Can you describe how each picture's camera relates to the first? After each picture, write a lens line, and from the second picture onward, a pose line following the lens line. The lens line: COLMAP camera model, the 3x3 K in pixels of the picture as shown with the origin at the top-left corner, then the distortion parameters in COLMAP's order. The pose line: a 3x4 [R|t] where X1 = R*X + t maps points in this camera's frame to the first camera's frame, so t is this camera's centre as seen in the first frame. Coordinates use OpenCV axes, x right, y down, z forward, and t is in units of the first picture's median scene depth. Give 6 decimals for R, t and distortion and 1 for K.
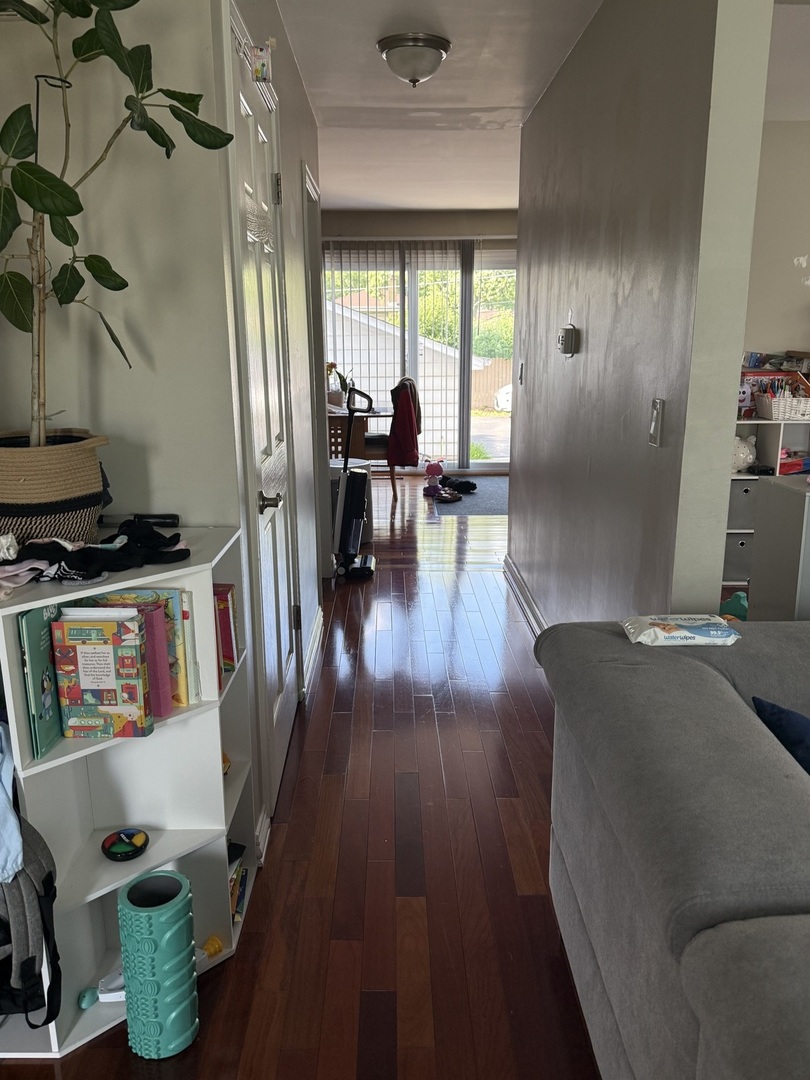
lens RADIAL K [[845.9, 0, 400.9], [0, 845.9, 546.2], [0, 0, 1]] dist [0.077158, -0.132604]
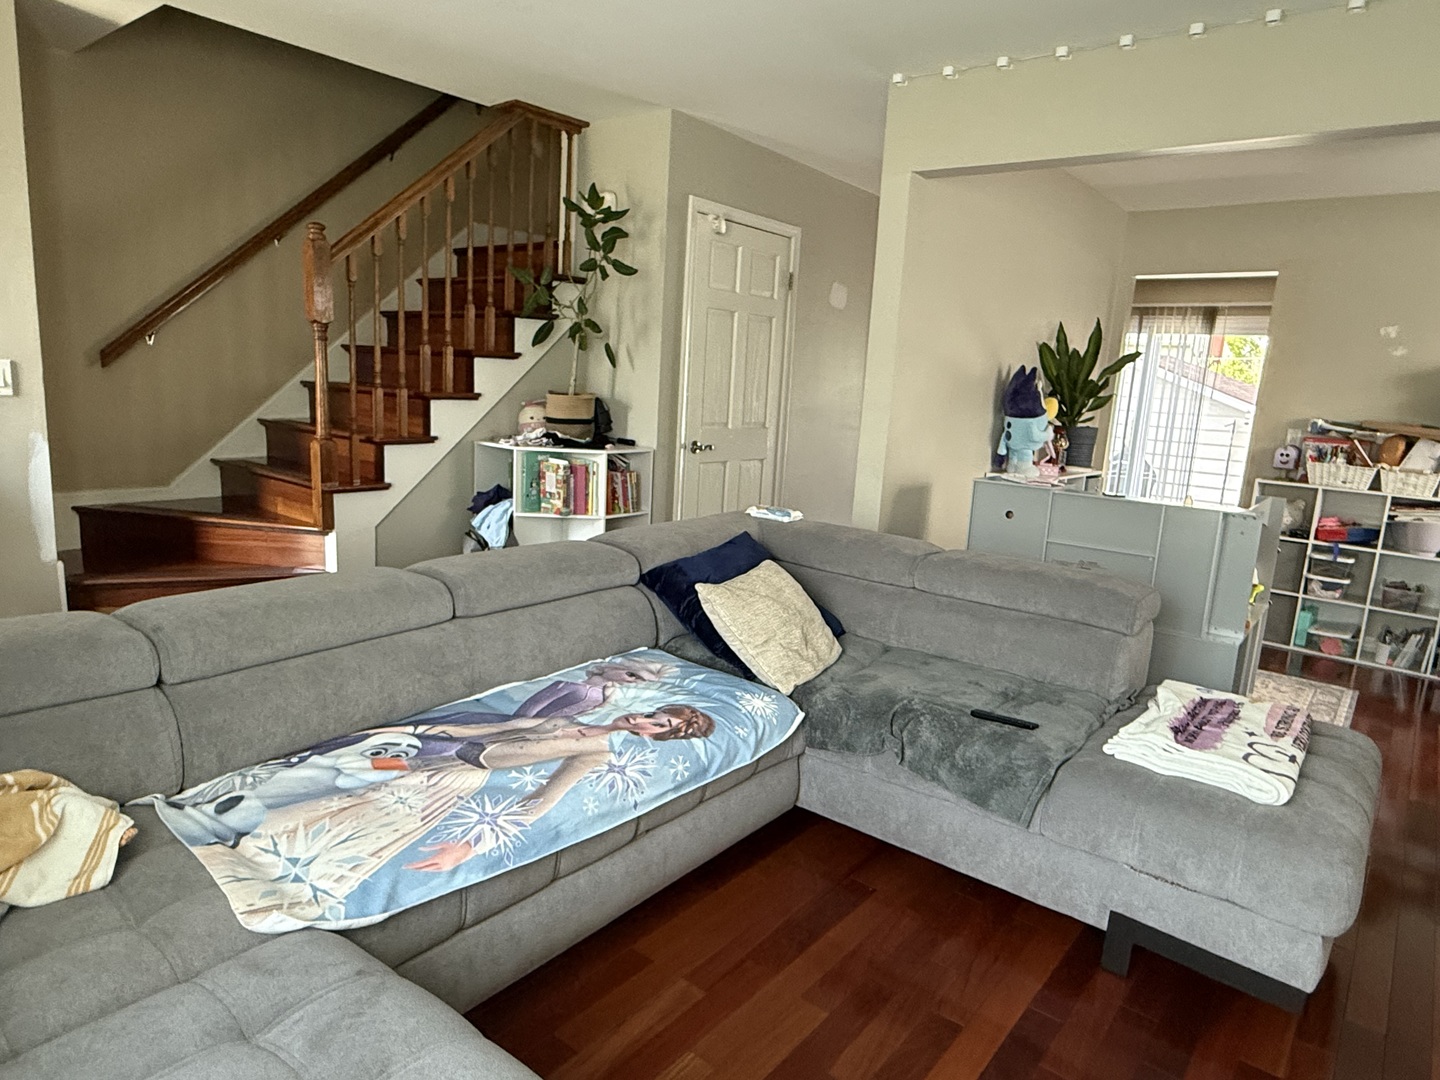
lens RADIAL K [[888.0, 0, 711.6], [0, 888.0, 541.5], [0, 0, 1]] dist [-0.001603, 0.001669]
pose [[0.758180, 0.166568, -0.630411, 1.300145], [-0.217508, 0.976052, -0.003697, 0.172278], [0.614698, 0.139922, 0.776253, -0.538783]]
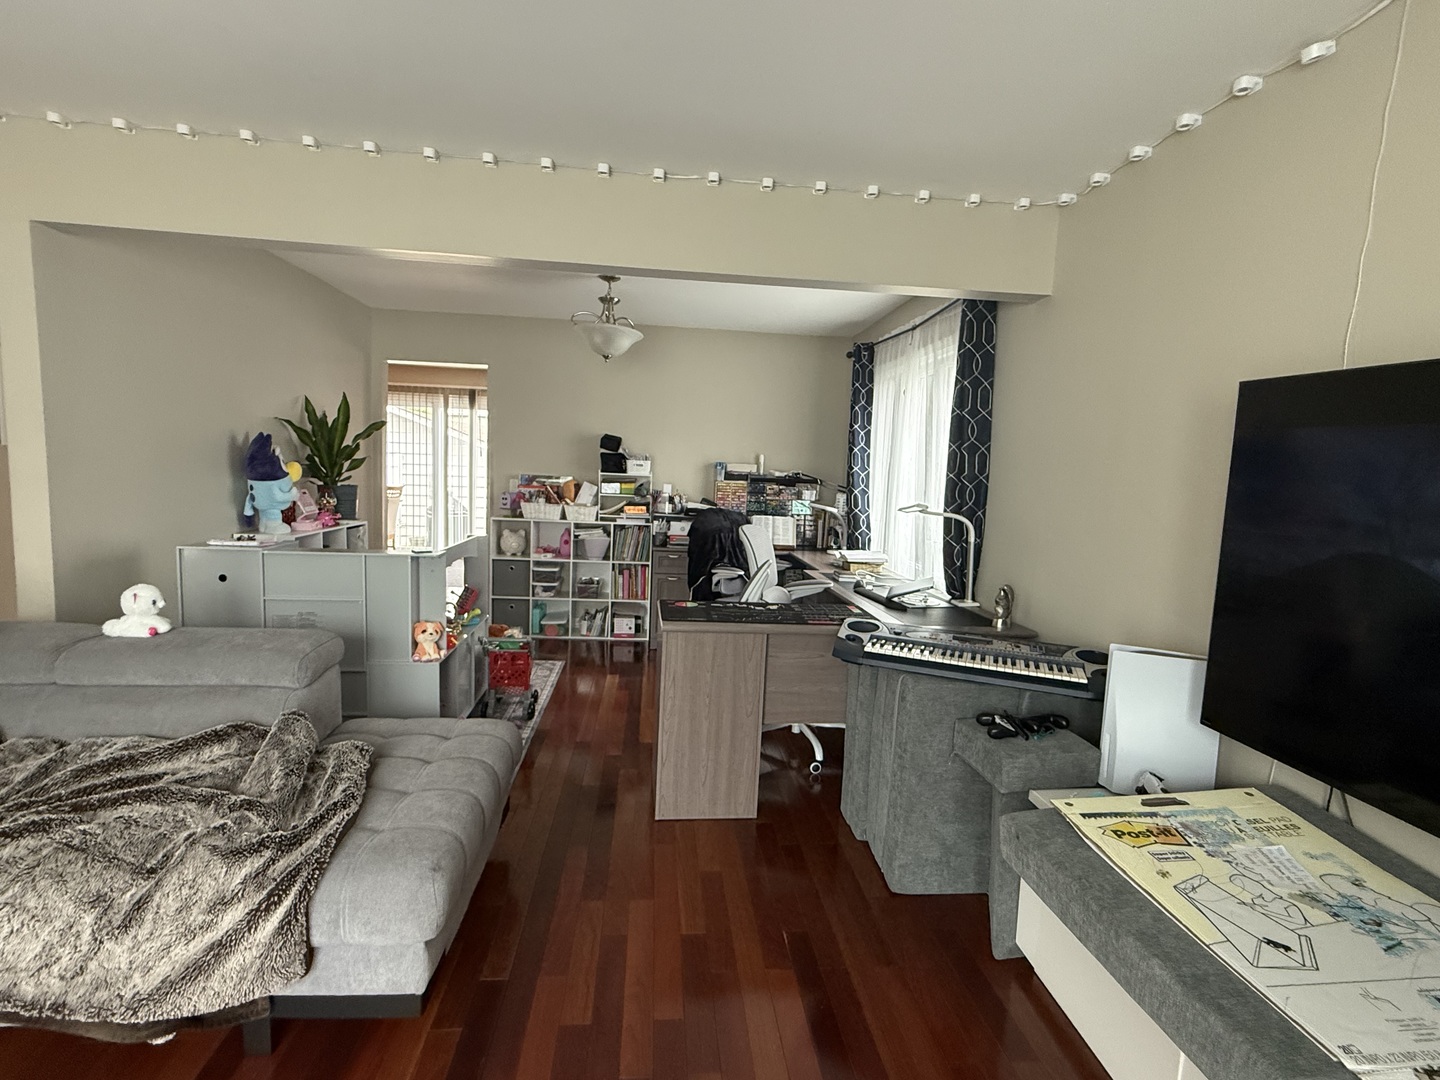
lens RADIAL K [[673.1, 0, 712.9], [0, 673.1, 539.8], [0, 0, 1]] dist [0.001119, 0.000995]
pose [[0.996847, 0.040859, 0.068018, 1.524110], [-0.031246, 0.990101, -0.136831, 0.066085], [-0.072935, 0.134275, 0.988256, -0.257070]]
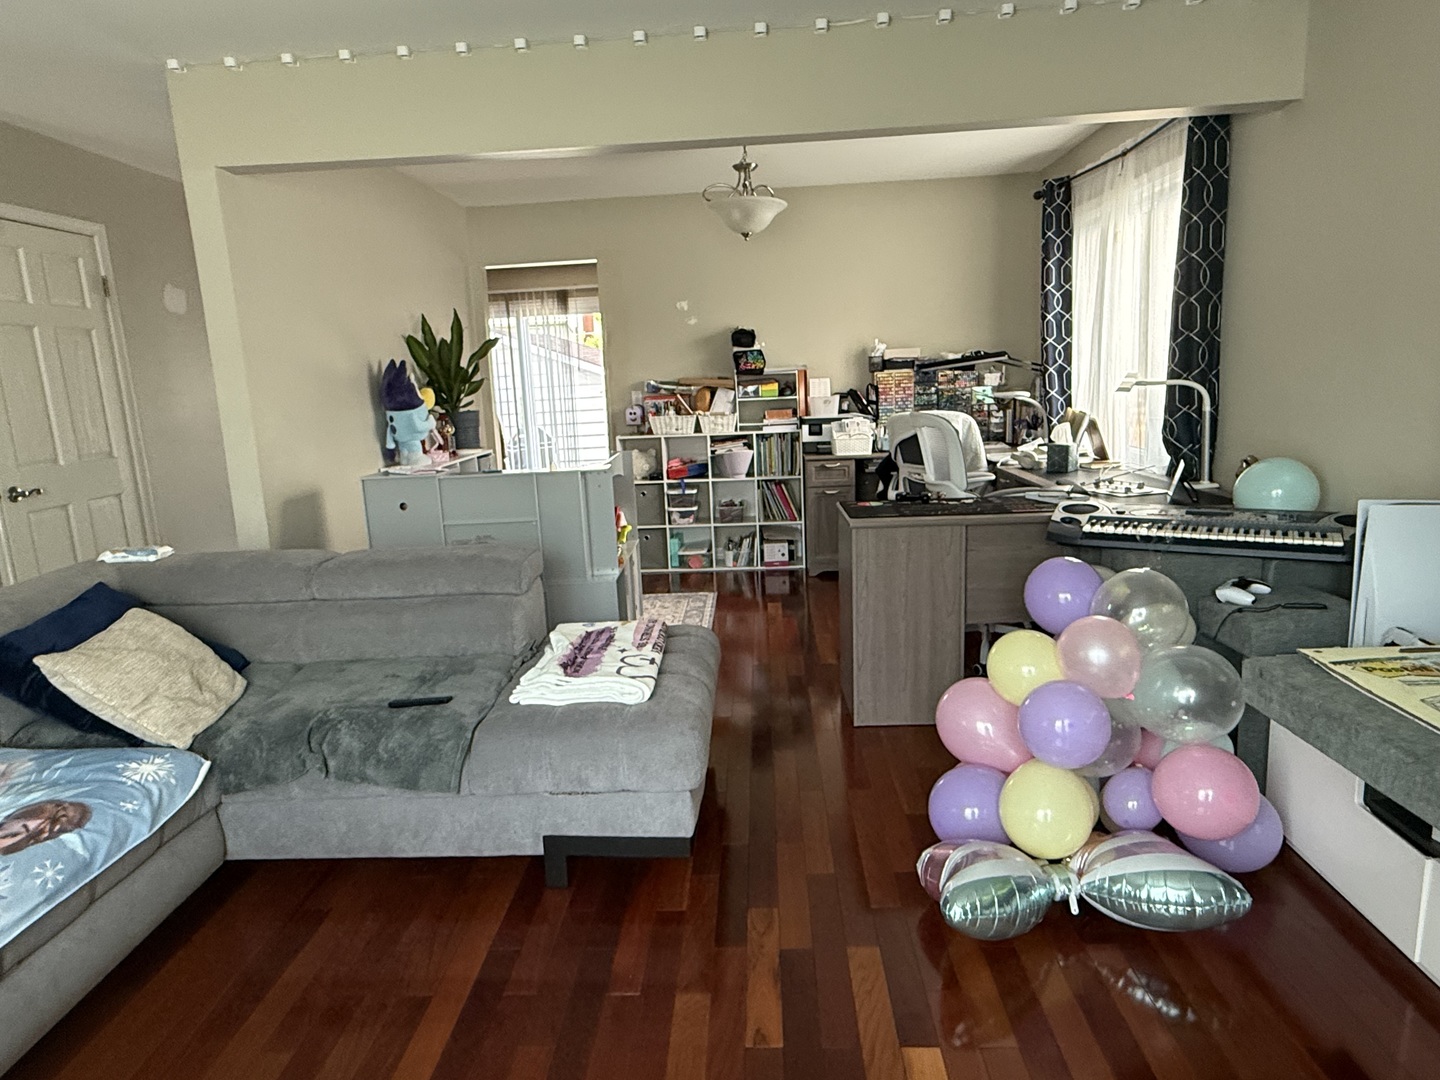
lens RADIAL K [[888.0, 0, 708.0], [0, 888.0, 540.8], [0, 0, 1]] dist [-0.001603, 0.001669]
pose [[0.996115, -0.025873, -0.084175, 1.396429], [0.021386, 0.998324, -0.053778, 0.165762], [0.085425, 0.051769, 0.994999, -0.556866]]
